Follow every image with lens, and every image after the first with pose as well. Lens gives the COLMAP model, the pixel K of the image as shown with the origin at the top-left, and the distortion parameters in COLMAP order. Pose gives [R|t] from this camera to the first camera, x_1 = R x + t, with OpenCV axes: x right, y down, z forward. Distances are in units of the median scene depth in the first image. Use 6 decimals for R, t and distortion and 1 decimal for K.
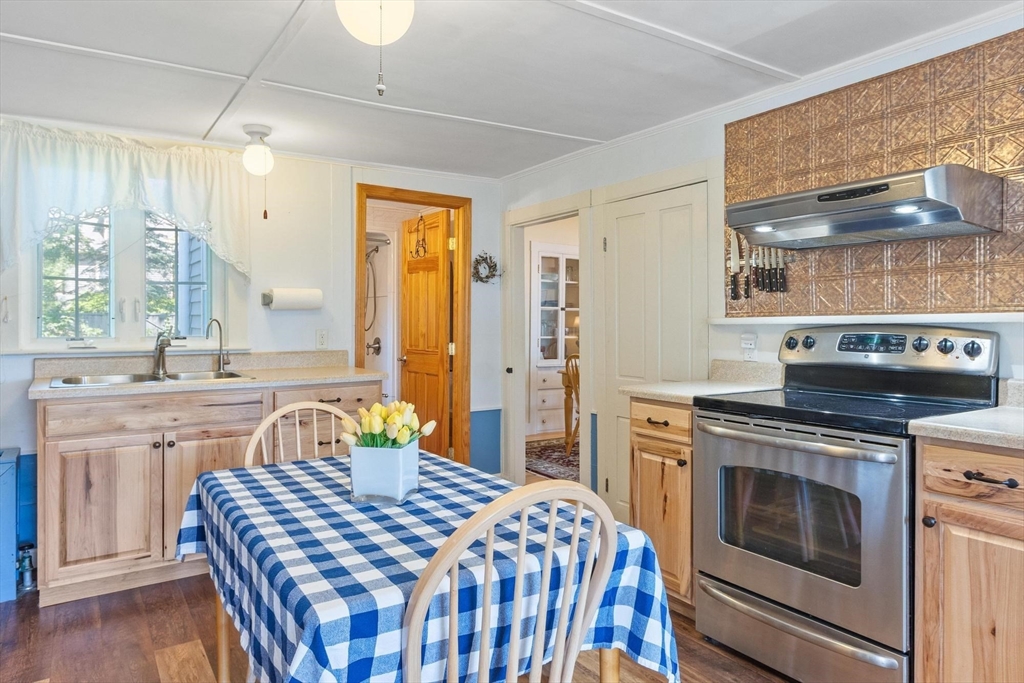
lens RADIAL K [[650.0, 0, 510.6], [0, 650.0, 320.6], [0, 0, 1]] dist [-0.028473, 0.000404]
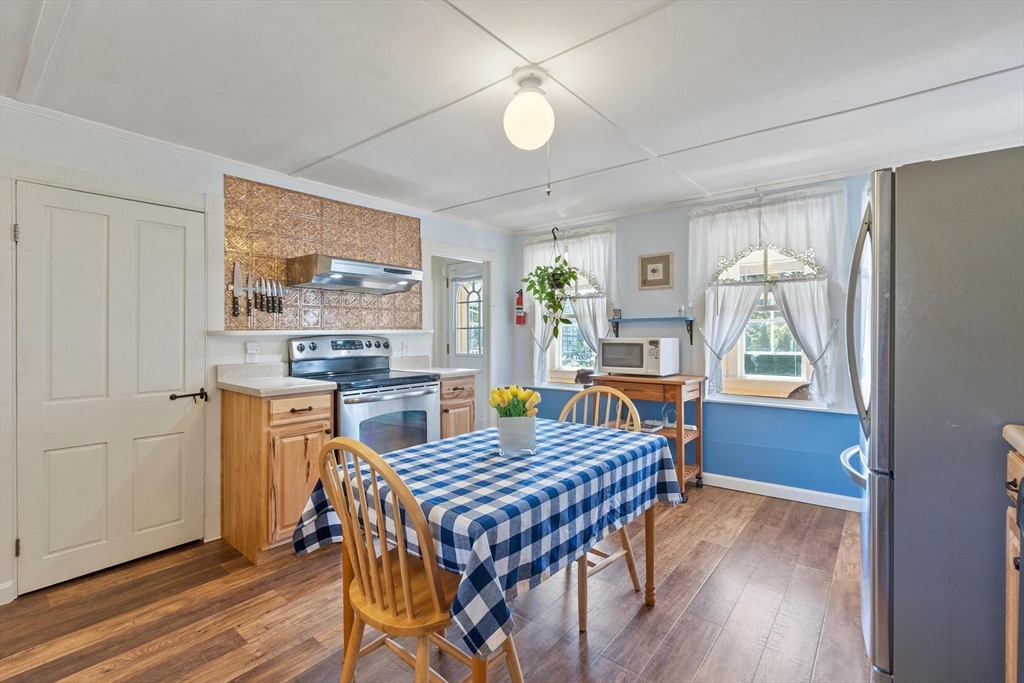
lens RADIAL K [[449.2, 0, 506.5], [0, 449.2, 332.4], [0, 0, 1]] dist [-0.000374, -0.000179]
pose [[-0.301601, 0.005084, 0.953421, -0.647930], [0.001406, 0.999987, -0.004887, 0.004129], [-0.953433, -0.000133, -0.301604, 0.743342]]
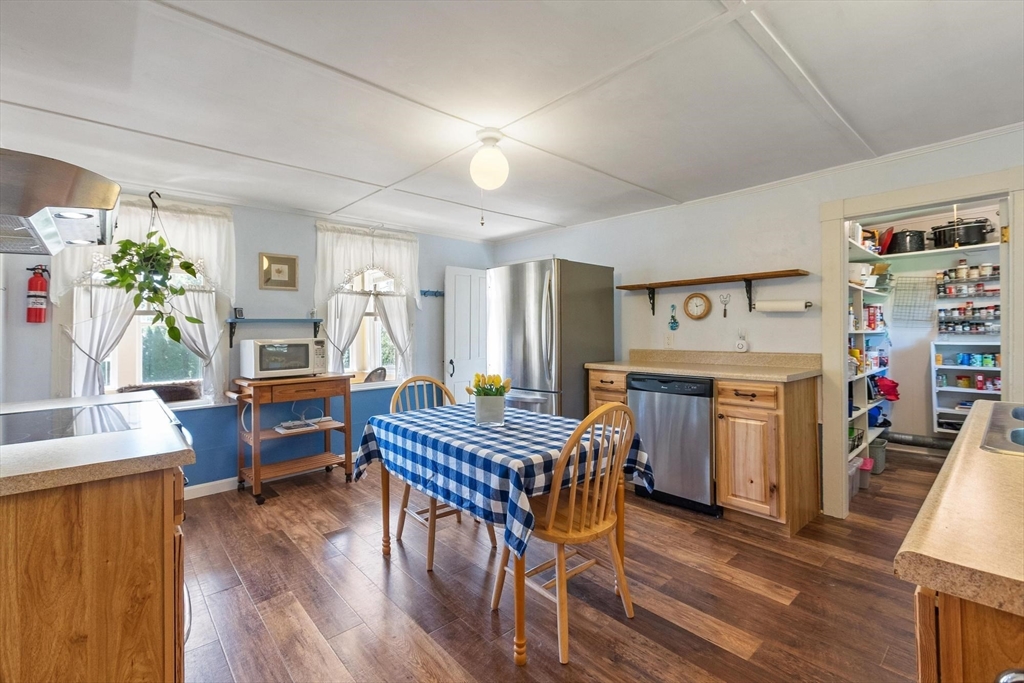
lens RADIAL K [[449.2, 0, 506.5], [0, 449.2, 332.4], [0, 0, 1]] dist [-0.000374, -0.000179]
pose [[-0.989277, 0.016573, -0.145110, -0.033285], [0.016555, 0.999862, 0.001331, 0.004029], [0.145112, -0.001085, -0.989415, 1.278235]]
